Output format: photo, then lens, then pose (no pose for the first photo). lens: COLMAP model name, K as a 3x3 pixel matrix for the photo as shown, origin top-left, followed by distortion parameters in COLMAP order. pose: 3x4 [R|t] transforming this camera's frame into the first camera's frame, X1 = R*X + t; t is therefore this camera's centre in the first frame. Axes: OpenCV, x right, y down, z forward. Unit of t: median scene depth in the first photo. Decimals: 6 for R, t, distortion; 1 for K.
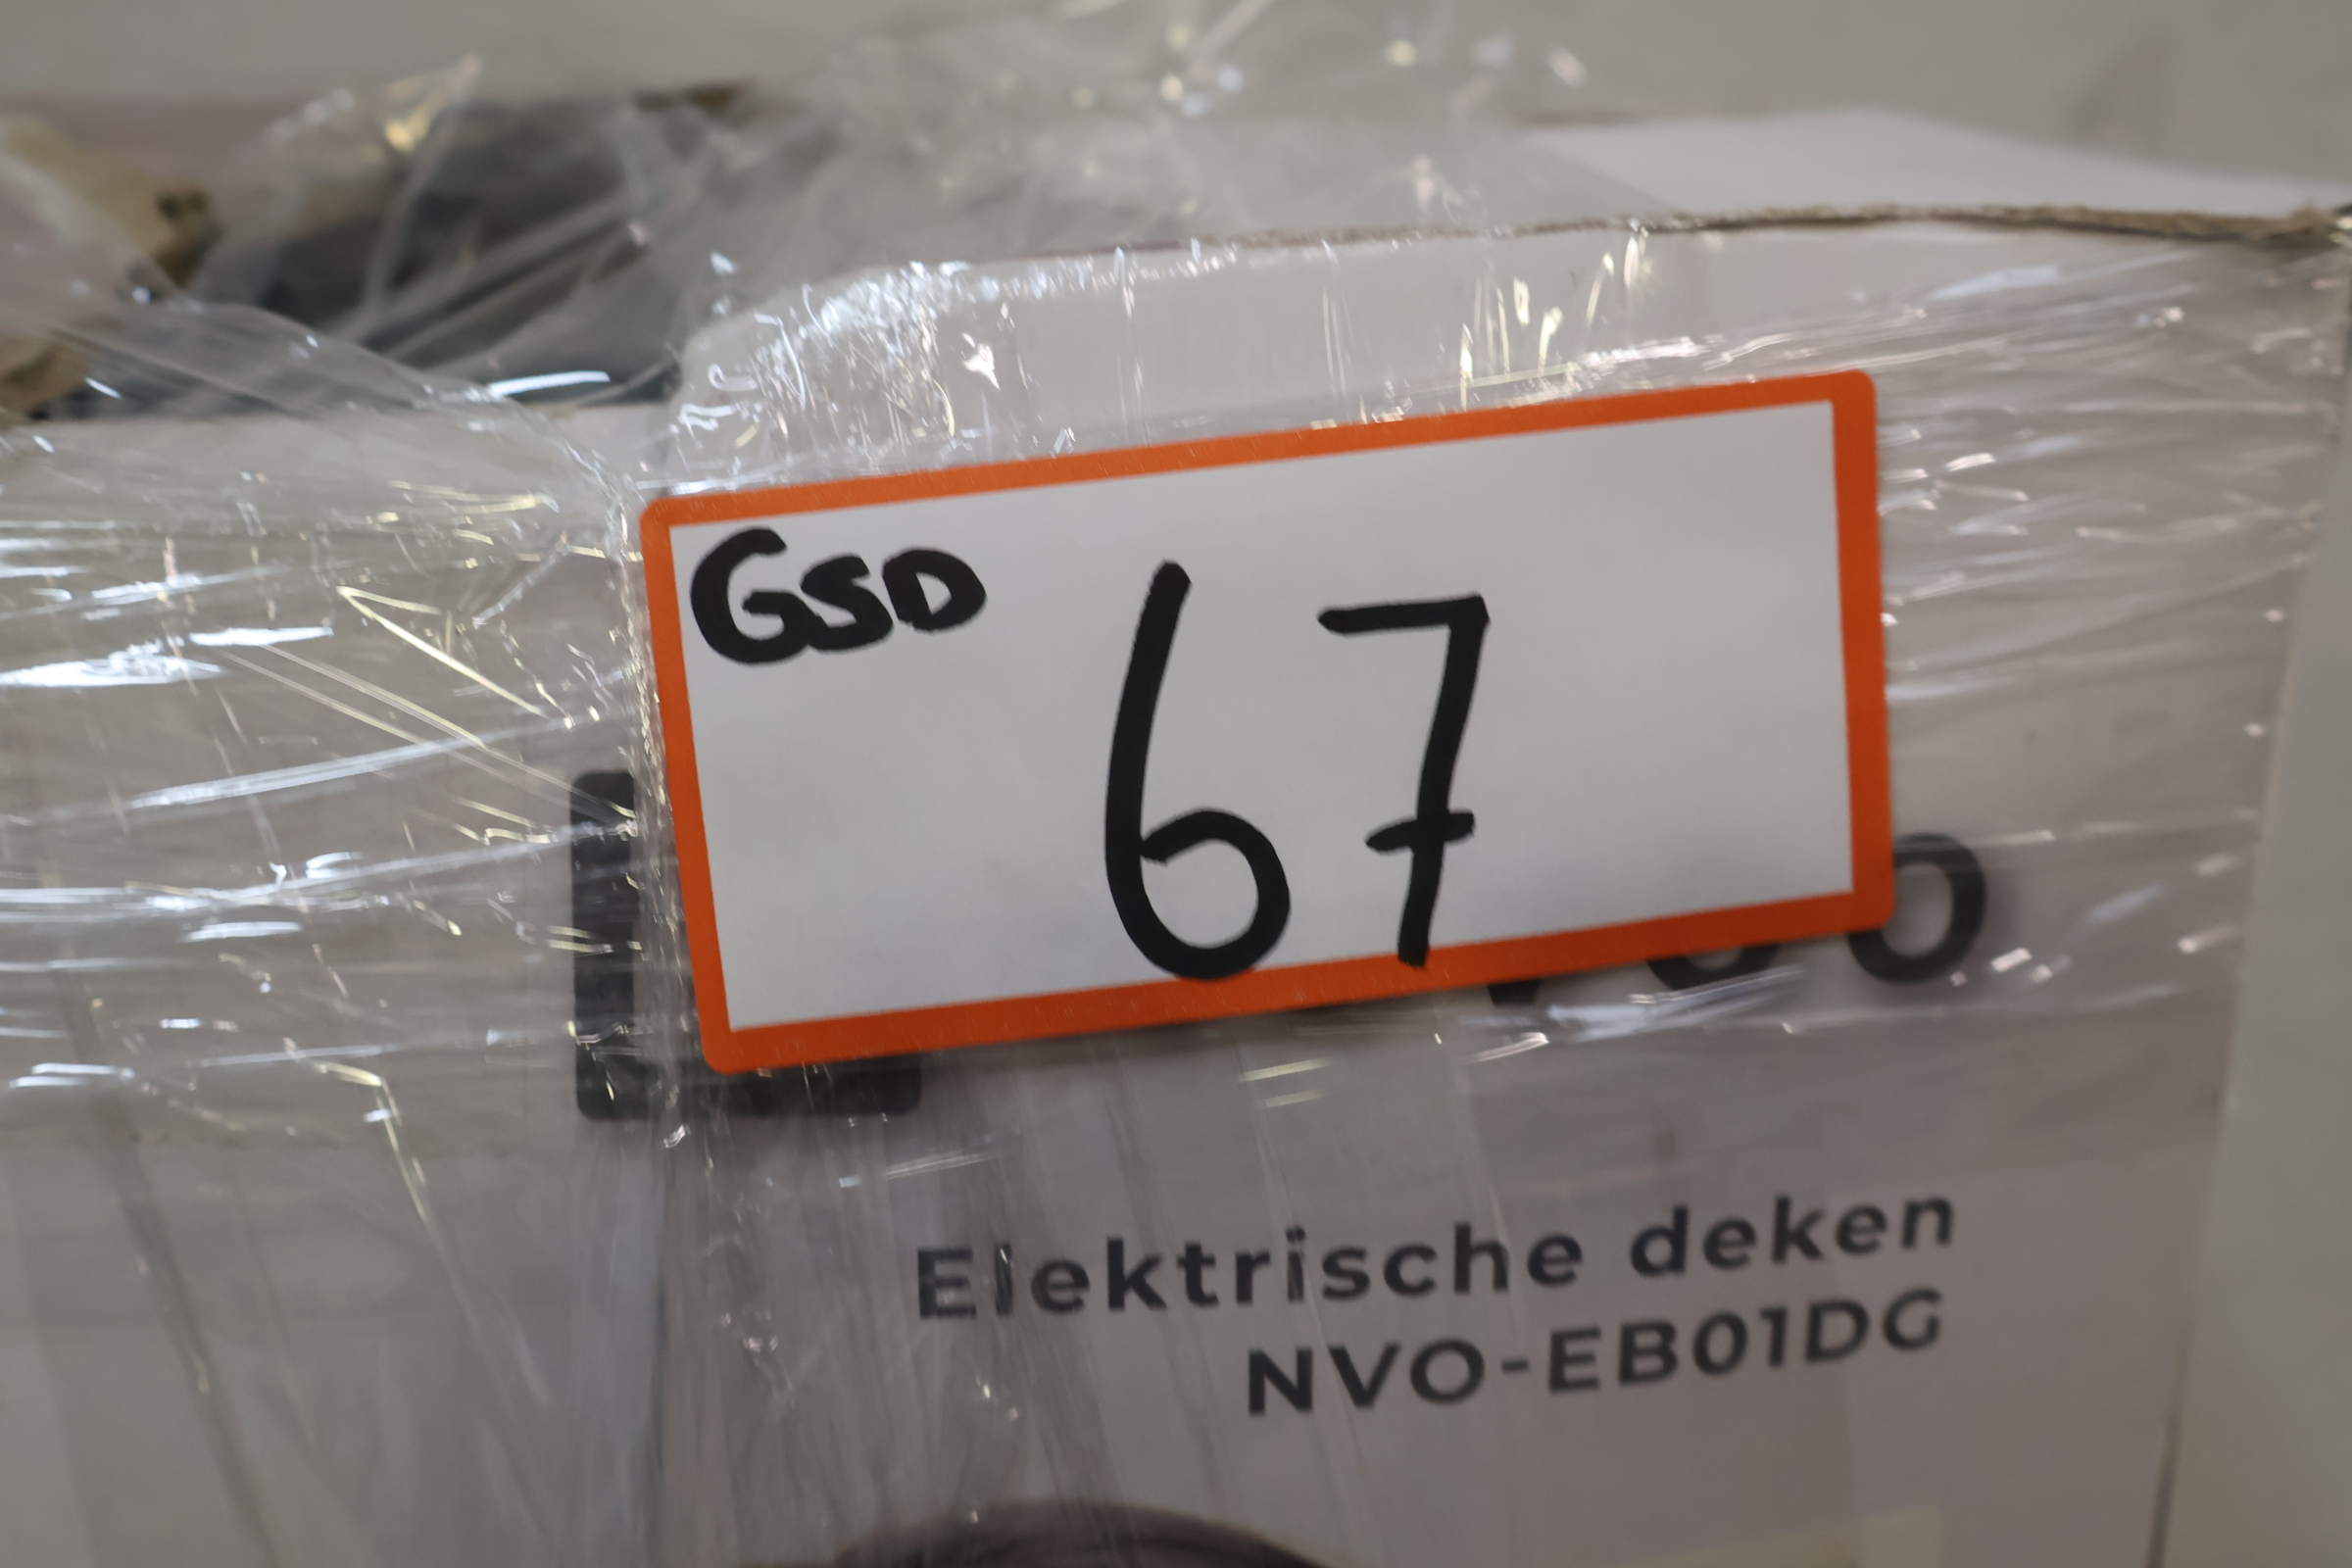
lens RADIAL K [[2278.1, 0, 1167.5], [0, 2278.1, 774.3], [0, 0, 1]] dist [0.017236, 0.000000]
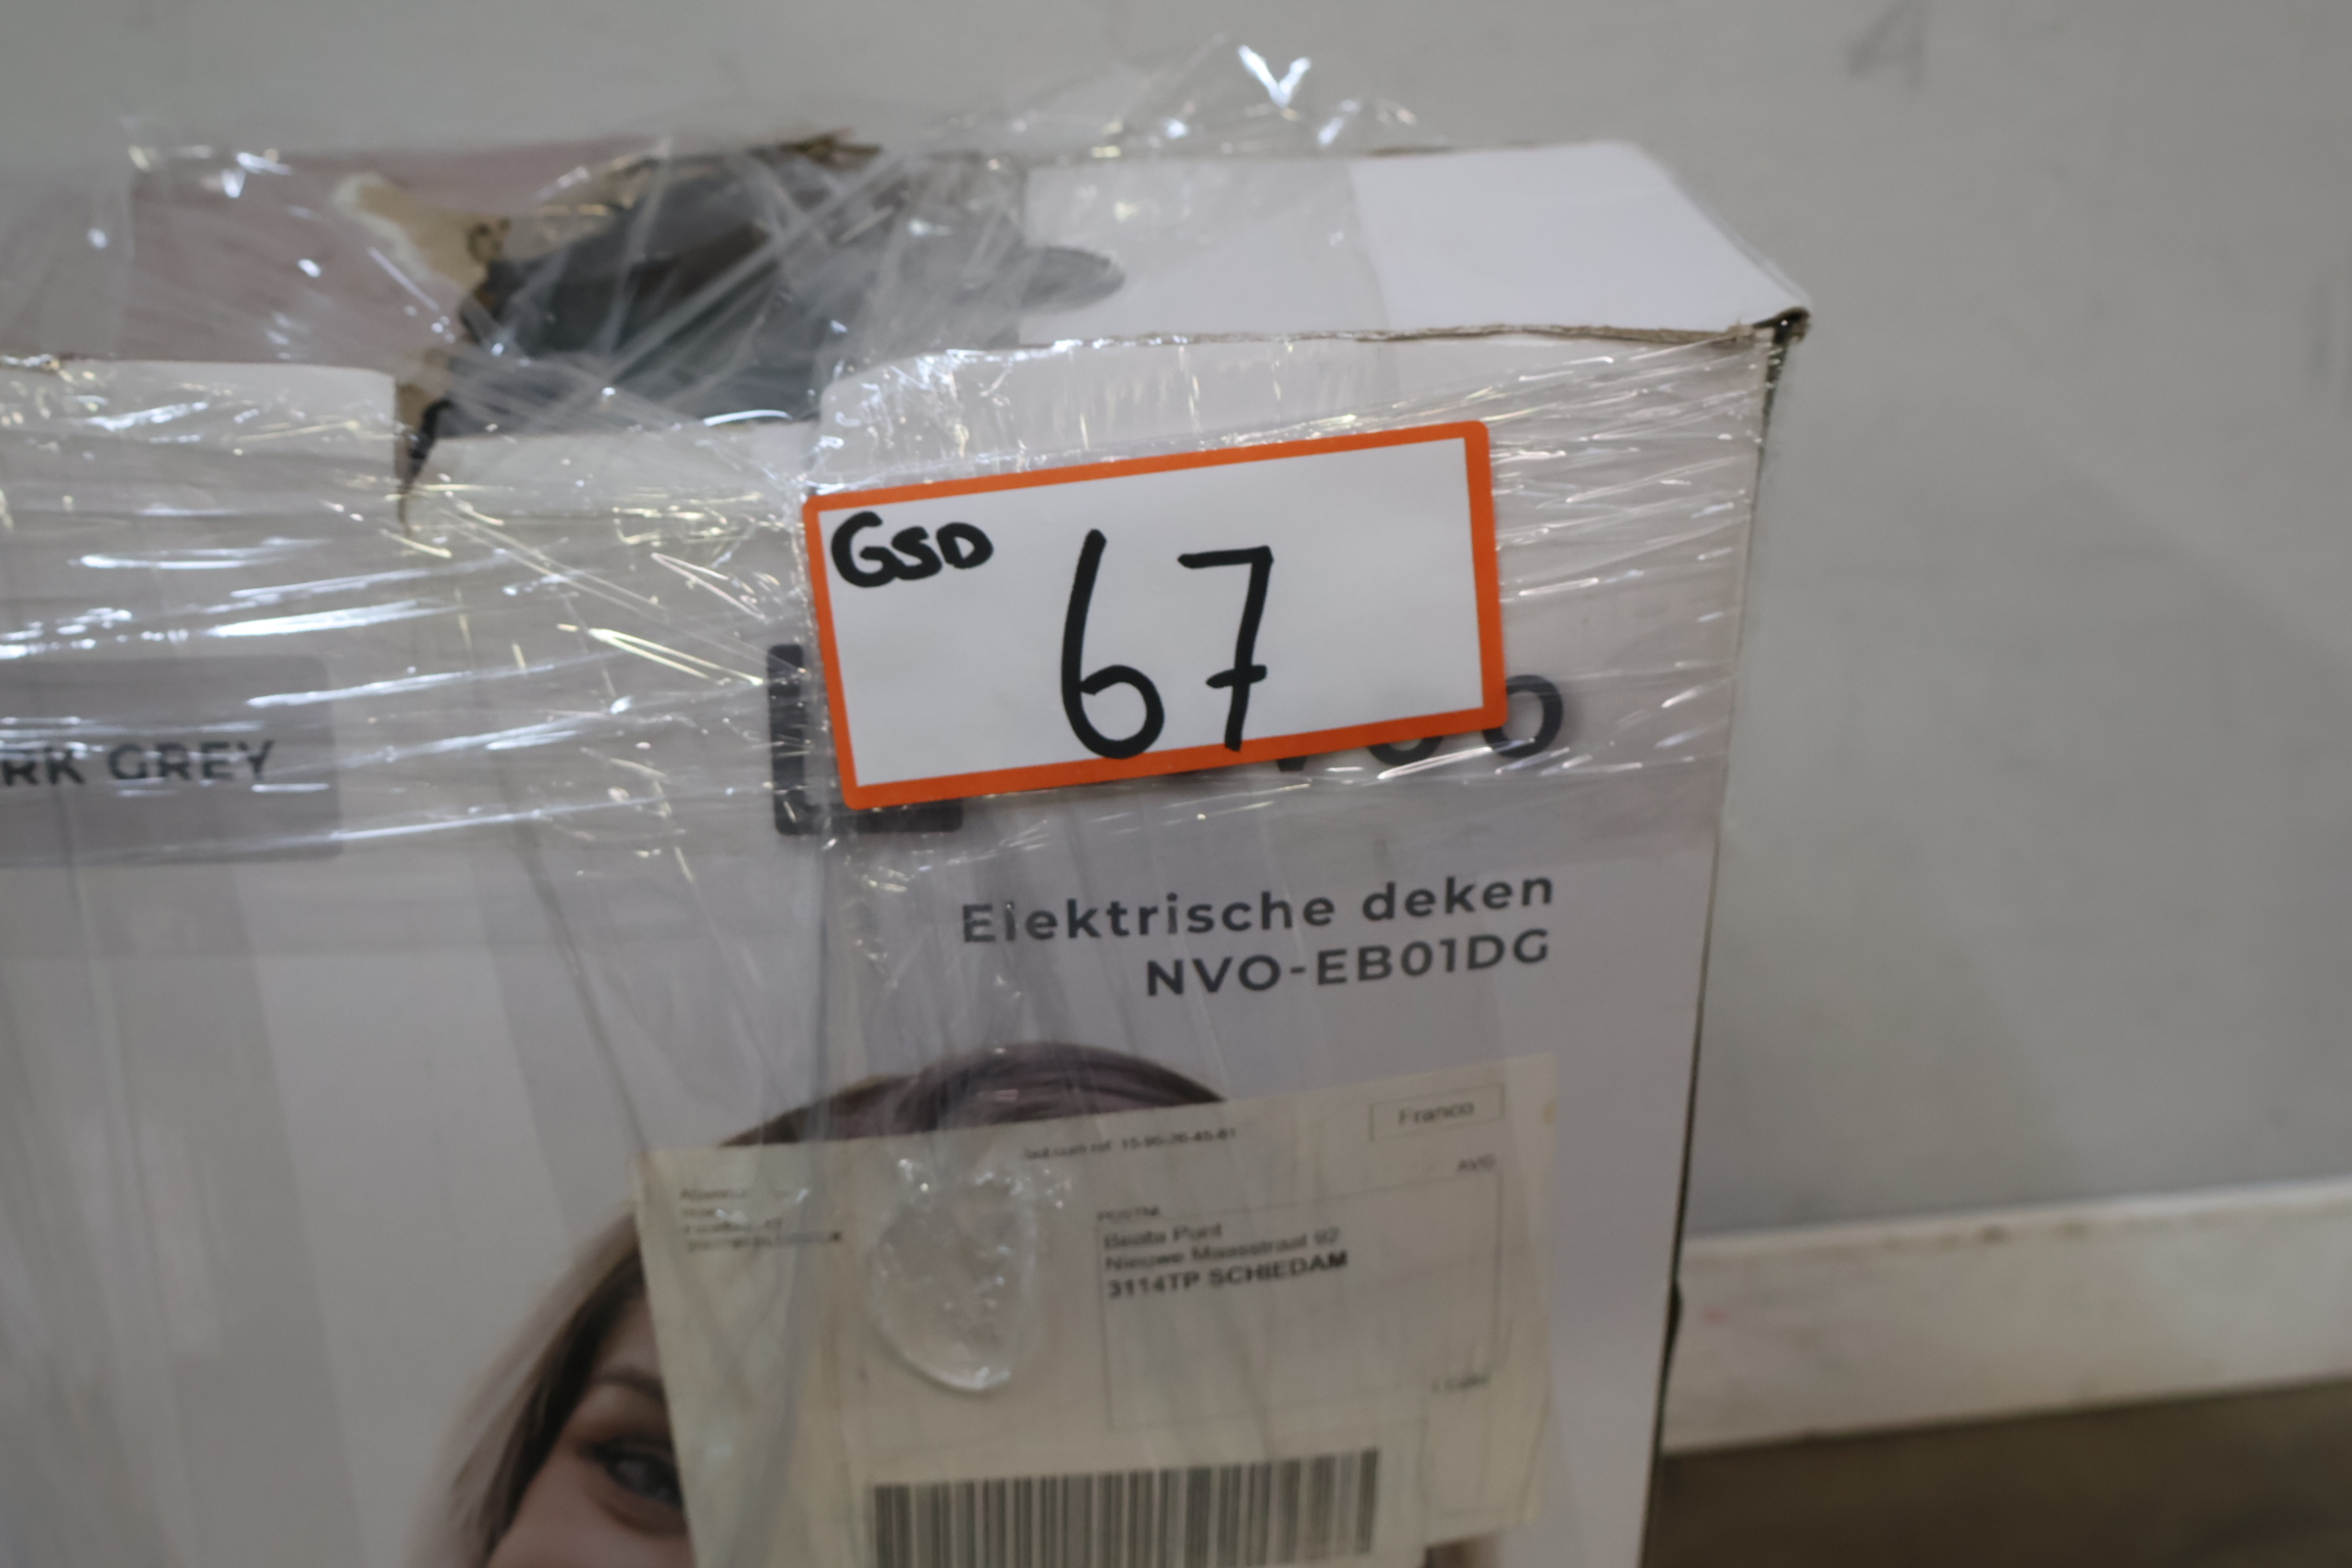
lens RADIAL K [[2278.1, 0, 1188.9], [0, 2278.1, 770.2], [0, 0, 1]] dist [0.017236, 0.000000]
pose [[0.999714, -0.000851, -0.023910, 0.113066], [0.003922, 0.991678, 0.128682, -0.129828], [0.023601, -0.128739, 0.991398, -0.773744]]
